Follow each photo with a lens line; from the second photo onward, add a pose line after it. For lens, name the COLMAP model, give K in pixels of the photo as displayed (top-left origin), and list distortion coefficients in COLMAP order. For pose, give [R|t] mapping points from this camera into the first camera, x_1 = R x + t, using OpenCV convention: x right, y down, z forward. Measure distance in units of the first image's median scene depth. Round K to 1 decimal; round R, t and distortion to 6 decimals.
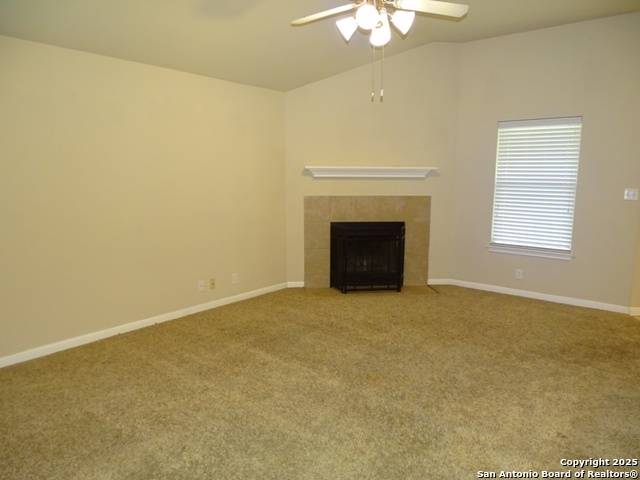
lens RADIAL K [[455.8, 0, 318.7], [0, 455.8, 240.8], [0, 0, 1]] dist [-0.005584, 0.004923]
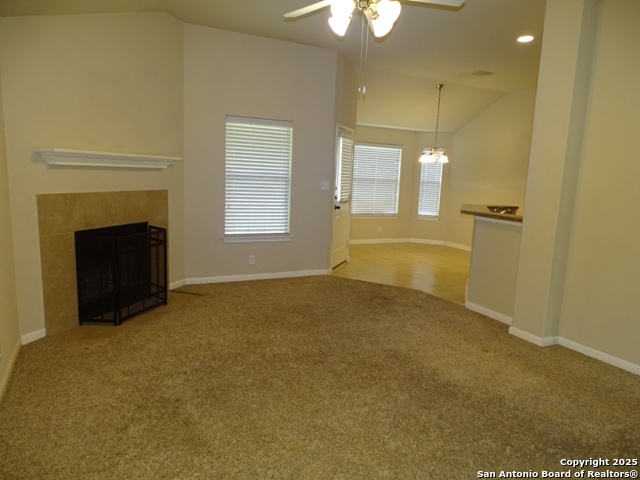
lens RADIAL K [[455.8, 0, 321.3], [0, 455.8, 238.7], [0, 0, 1]] dist [-0.005584, 0.004923]
pose [[0.403397, -0.120249, 0.907089, -0.459716], [0.094839, 0.991483, 0.089260, -0.057285], [-0.910097, 0.050020, 0.411366, 0.389588]]
